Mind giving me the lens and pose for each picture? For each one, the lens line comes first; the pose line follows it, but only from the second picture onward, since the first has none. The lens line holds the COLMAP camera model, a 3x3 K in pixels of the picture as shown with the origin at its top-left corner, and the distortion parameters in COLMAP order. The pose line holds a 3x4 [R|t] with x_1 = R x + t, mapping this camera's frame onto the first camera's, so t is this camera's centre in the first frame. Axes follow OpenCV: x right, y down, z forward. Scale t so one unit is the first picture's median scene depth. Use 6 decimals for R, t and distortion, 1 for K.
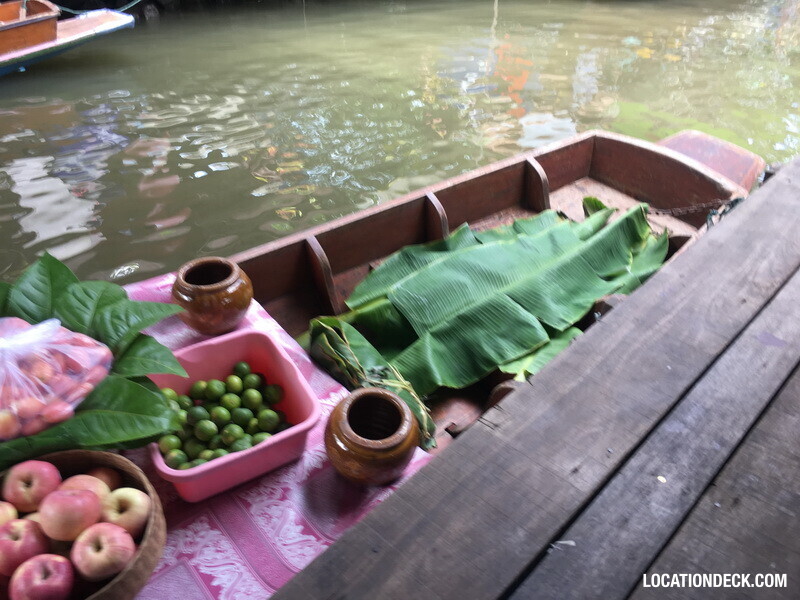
lens RADIAL K [[679.9, 0, 401.9], [0, 679.9, 302.3], [0, 0, 1]] dist [0.096497, -0.146094]
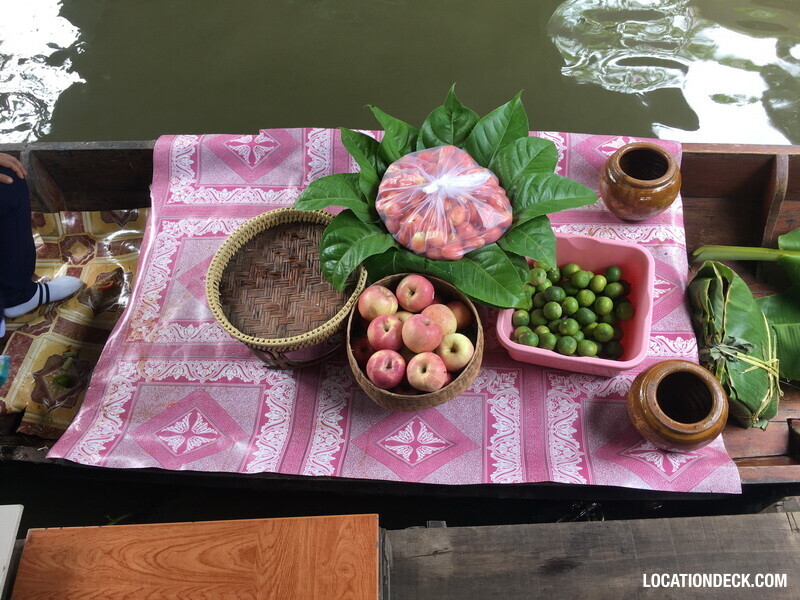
lens RADIAL K [[679.9, 0, 401.9], [0, 679.9, 302.3], [0, 0, 1]] dist [0.096497, -0.146094]
pose [[0.689469, 0.553528, -0.467161, 0.049649], [-0.333856, 0.815232, 0.473221, -0.206368], [0.642785, -0.170306, 0.746875, -0.014040]]
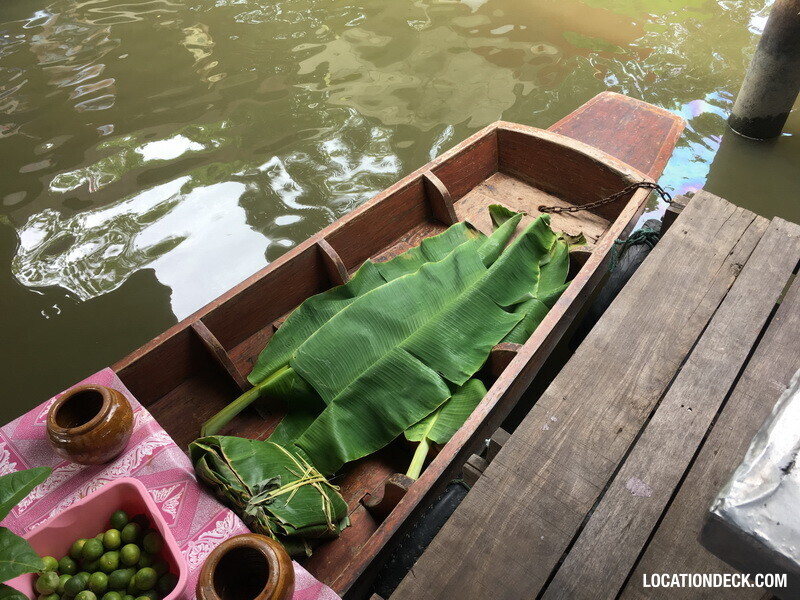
lens RADIAL K [[679.9, 0, 401.9], [0, 679.9, 302.3], [0, 0, 1]] dist [0.096497, -0.146094]
pose [[0.985873, -0.162379, -0.041076, 0.203607], [0.166673, 0.975330, 0.144746, -0.222764], [0.016559, -0.149547, 0.988616, 0.057174]]
